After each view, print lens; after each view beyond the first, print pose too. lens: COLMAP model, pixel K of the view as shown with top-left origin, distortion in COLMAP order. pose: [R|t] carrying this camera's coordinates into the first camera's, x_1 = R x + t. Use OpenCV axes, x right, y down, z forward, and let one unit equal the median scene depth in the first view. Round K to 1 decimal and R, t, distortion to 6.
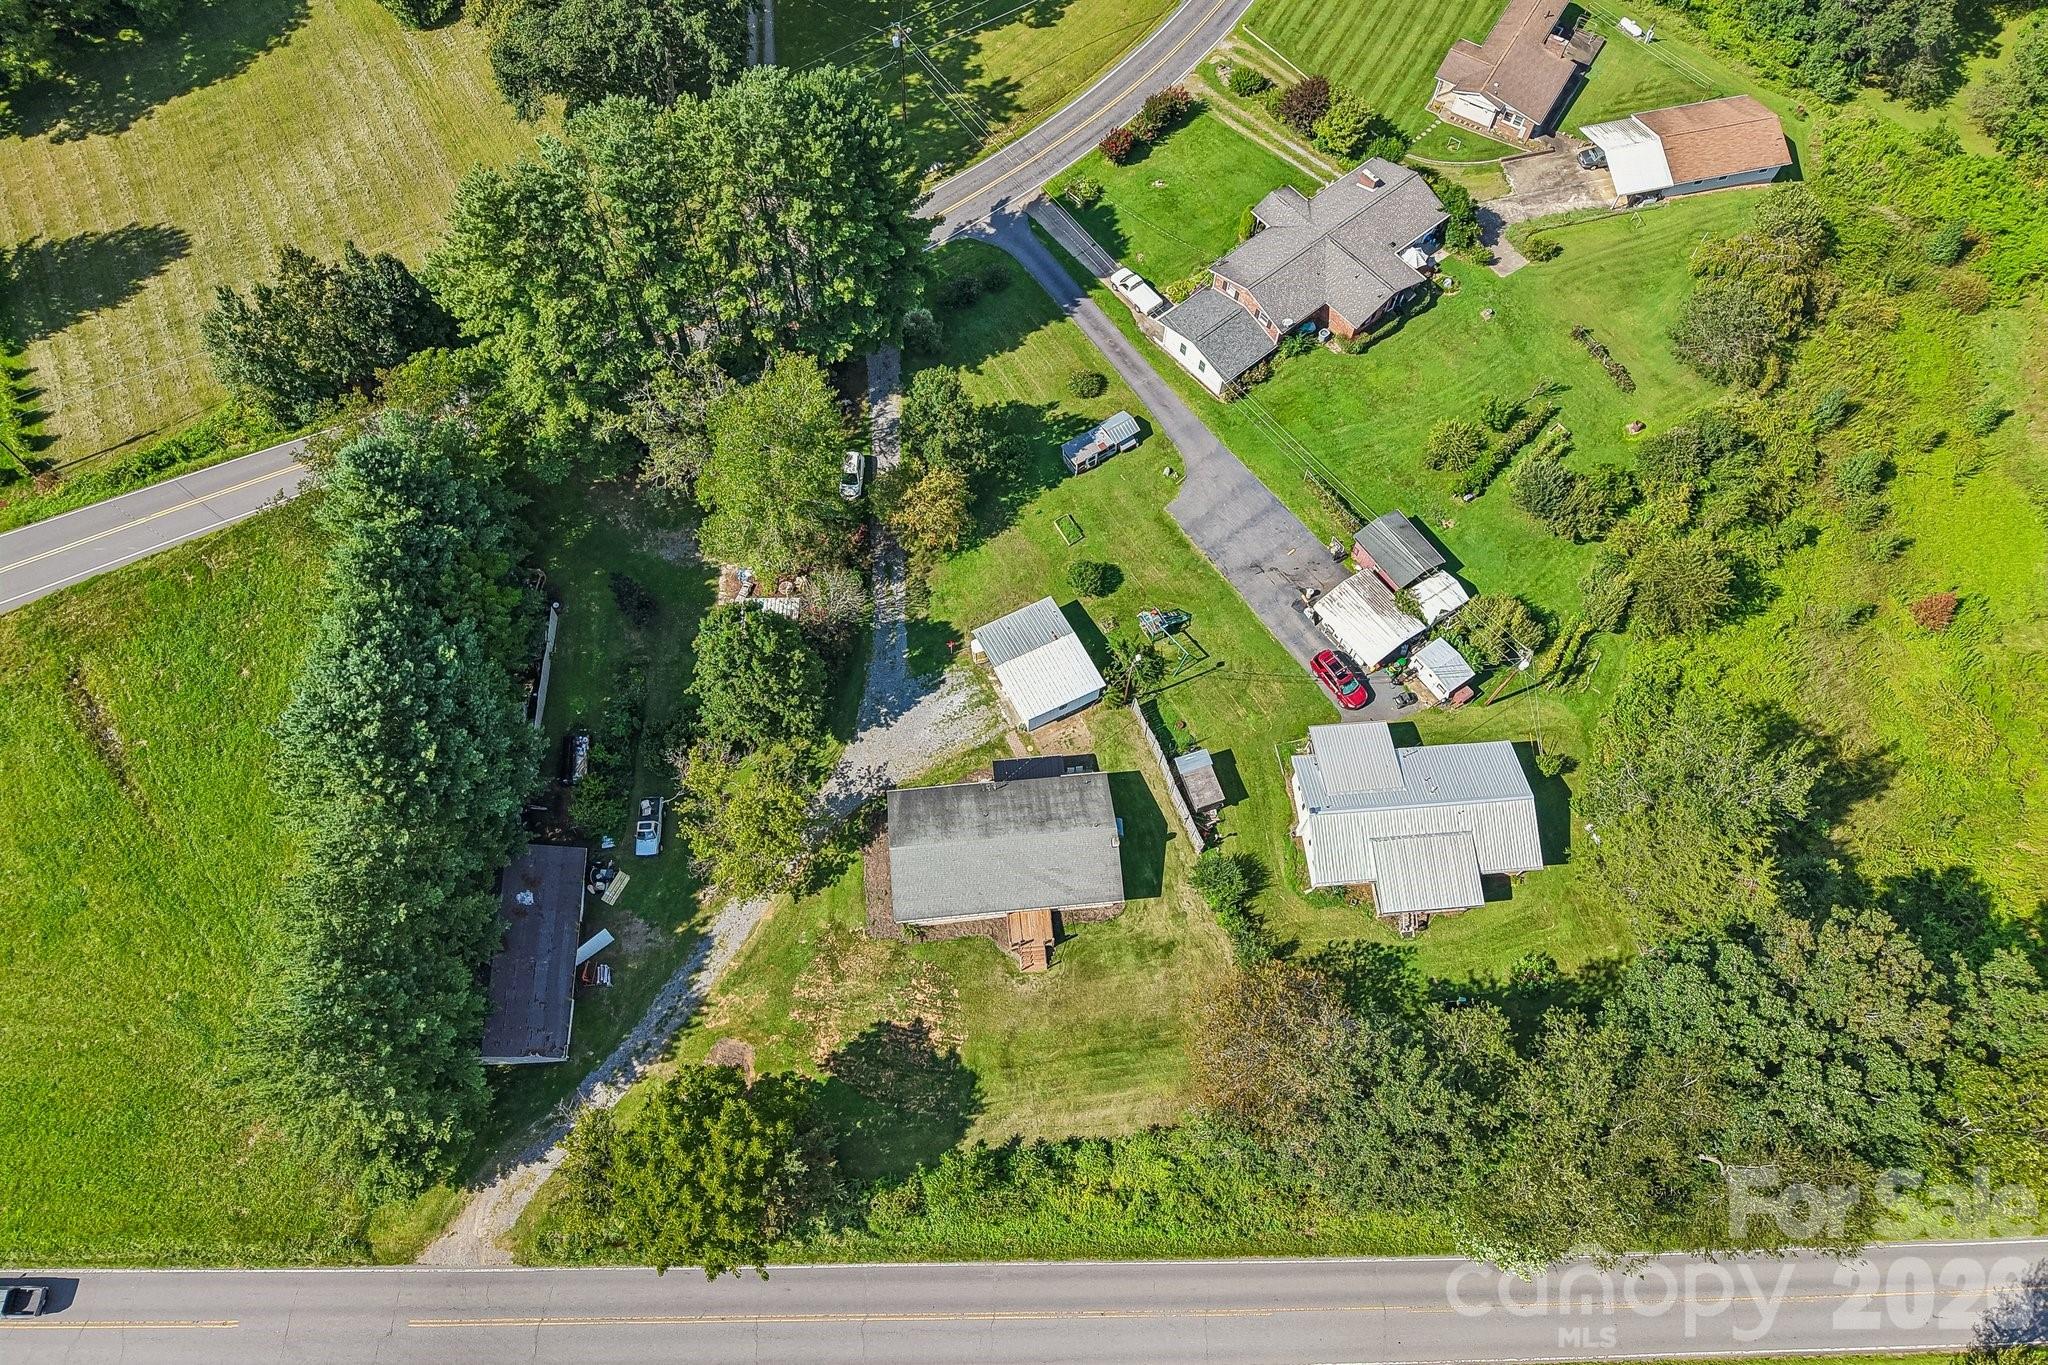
lens RADIAL K [[1373.4, 0, 1034.4], [0, 1373.4, 678.7], [0, 0, 1]] dist [0.022907, -0.016732]
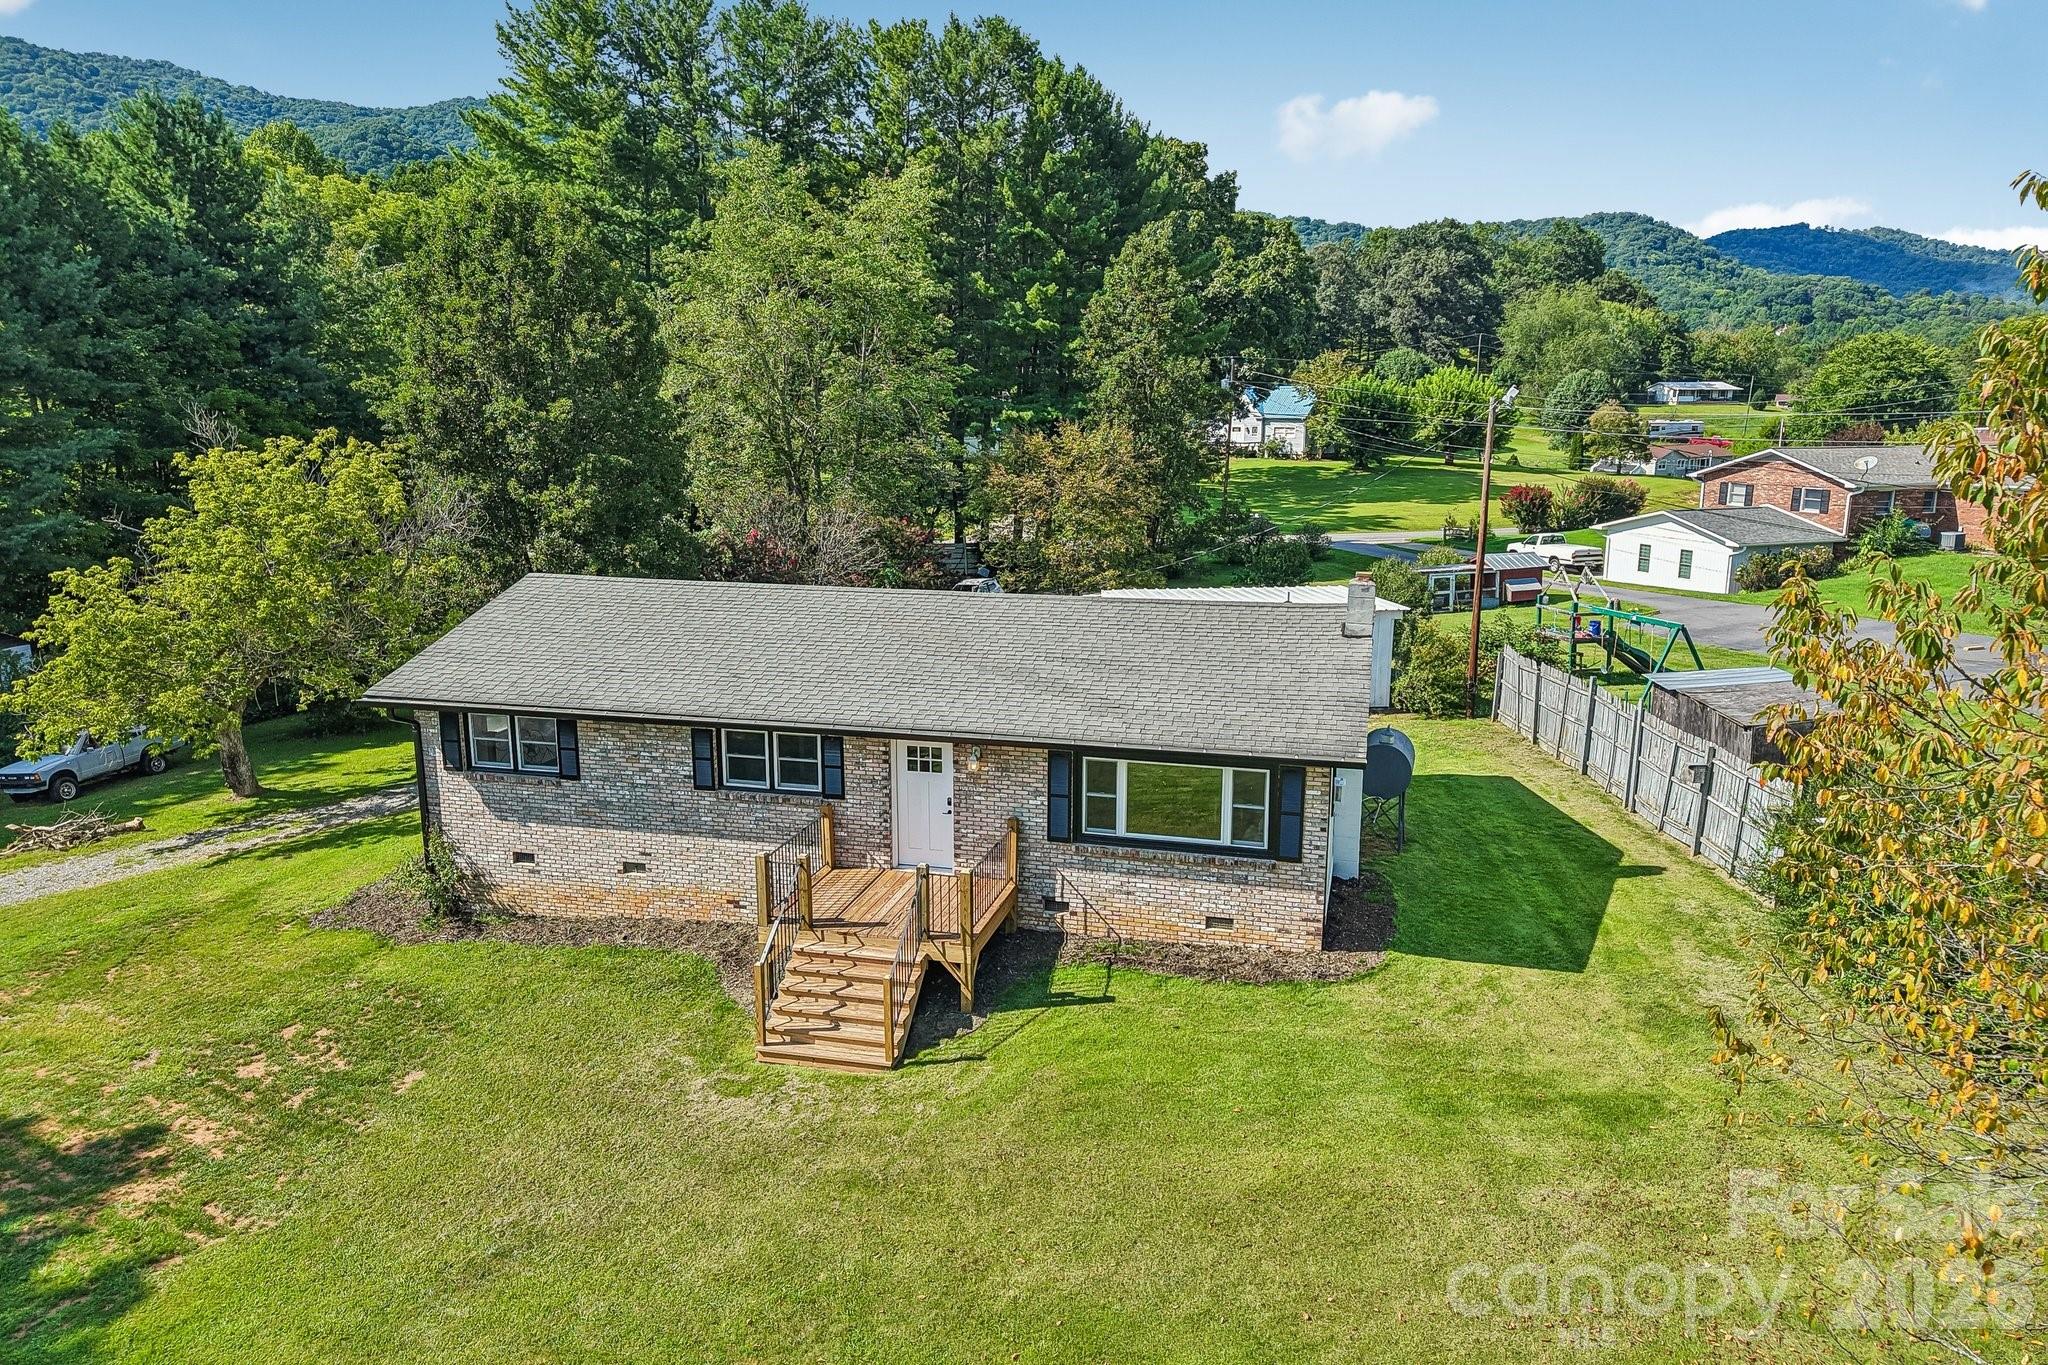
lens RADIAL K [[1373.4, 0, 1012.6], [0, 1373.4, 669.4], [0, 0, 1]] dist [0.022907, -0.016732]
pose [[0.935270, 0.051263, -0.350202, 0.075902], [-0.309844, 0.596840, -0.740121, 0.274898], [0.171074, 0.800721, 0.574090, 0.760138]]
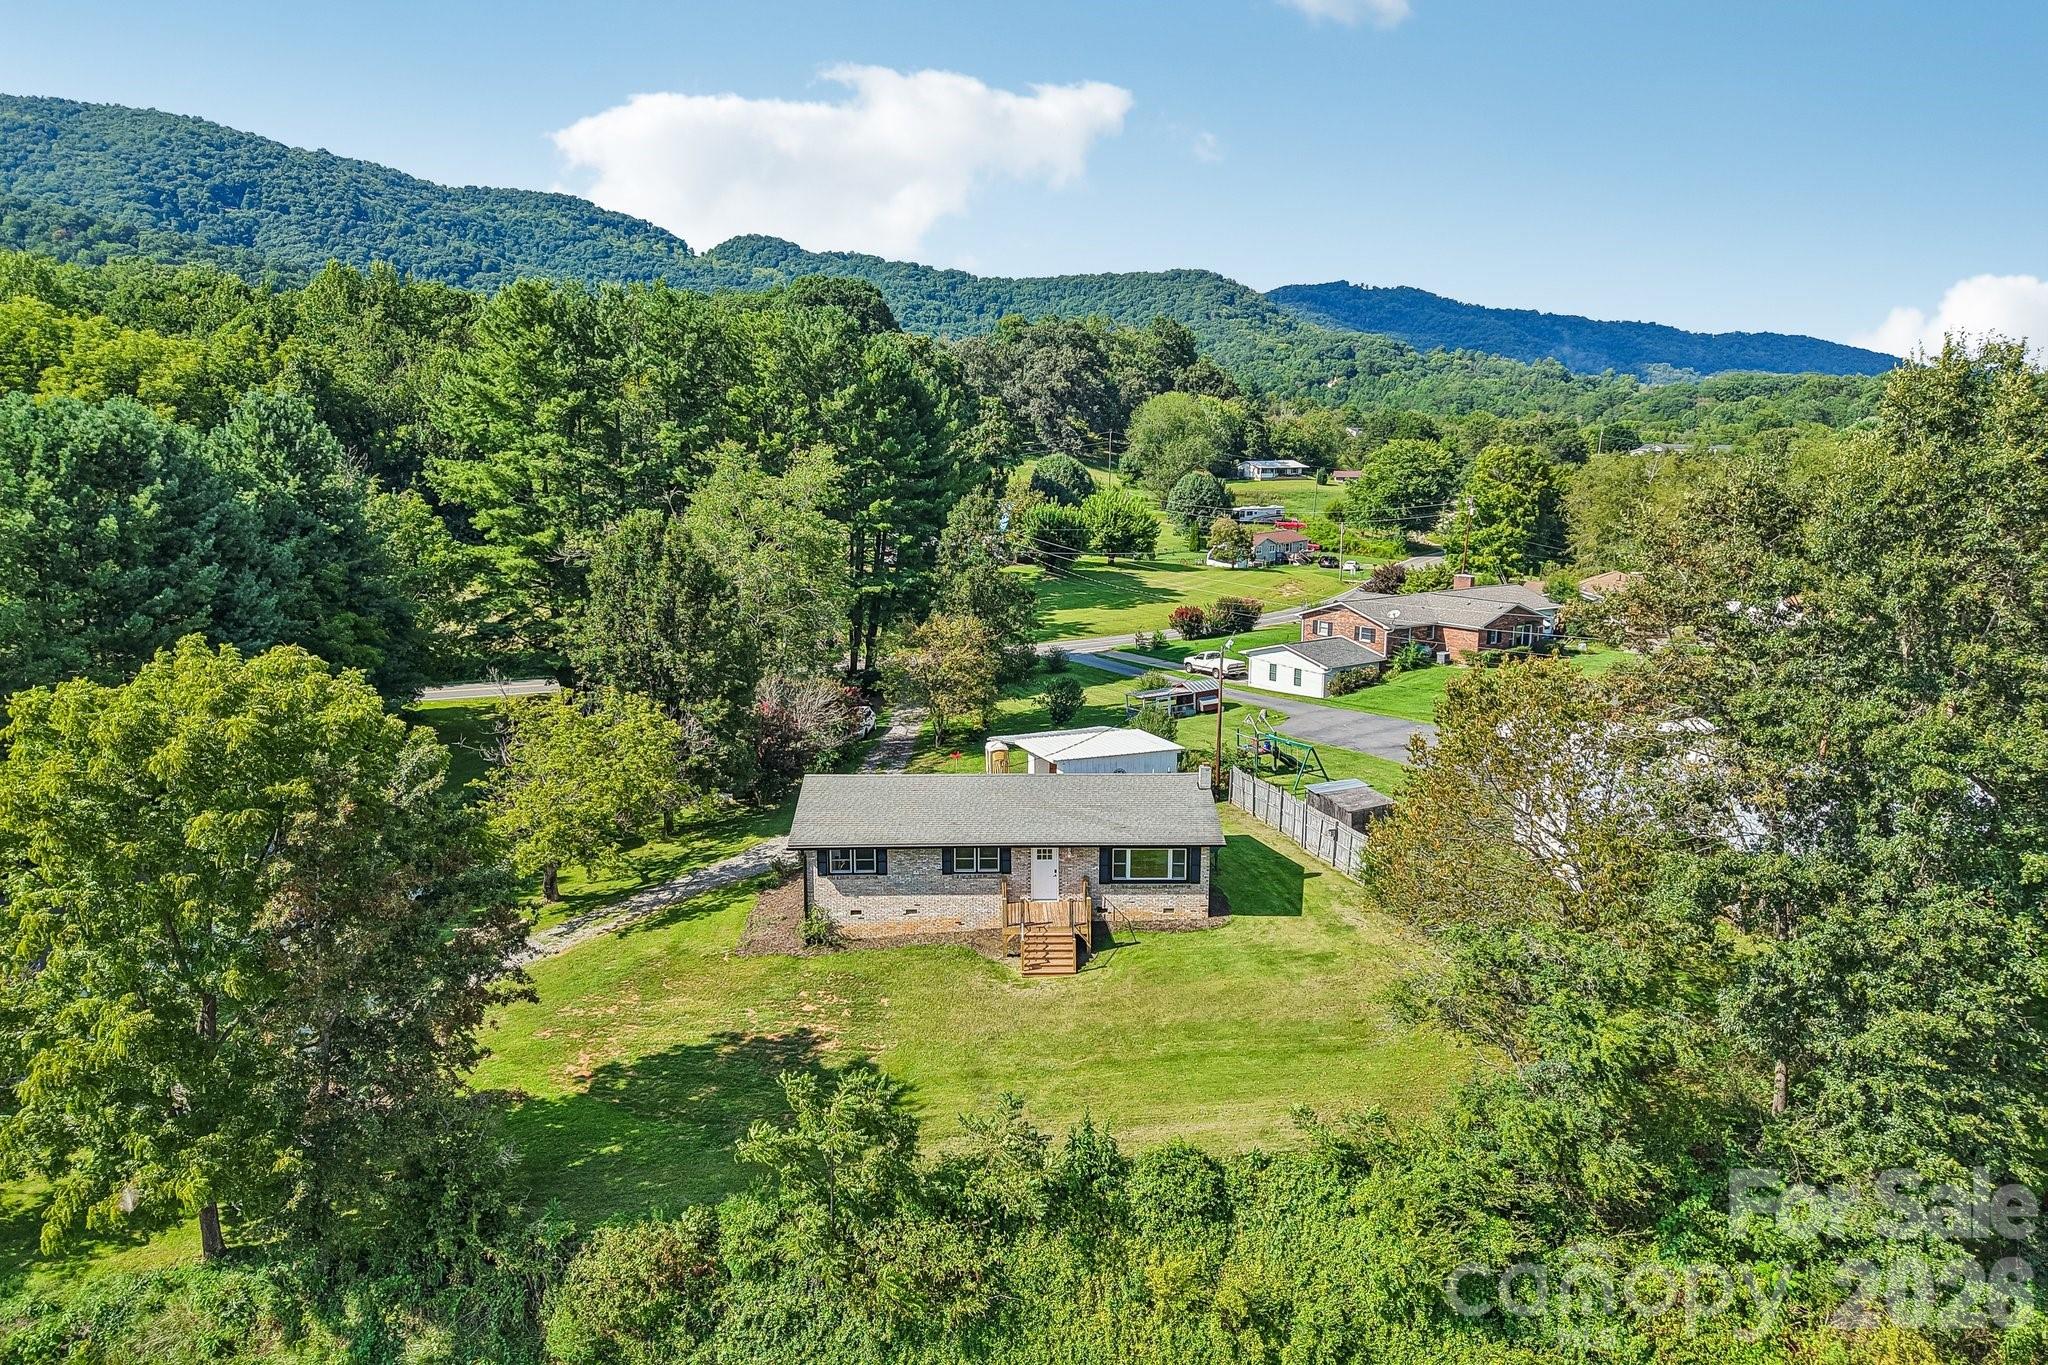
lens RADIAL K [[1373.4, 0, 1008.1], [0, 1373.4, 686.7], [0, 0, 1]] dist [0.022907, -0.016732]
pose [[0.995712, -0.001217, -0.092498, 0.027706], [-0.073436, 0.597659, -0.798380, 0.481985], [0.056254, 0.801750, 0.595007, 0.555602]]
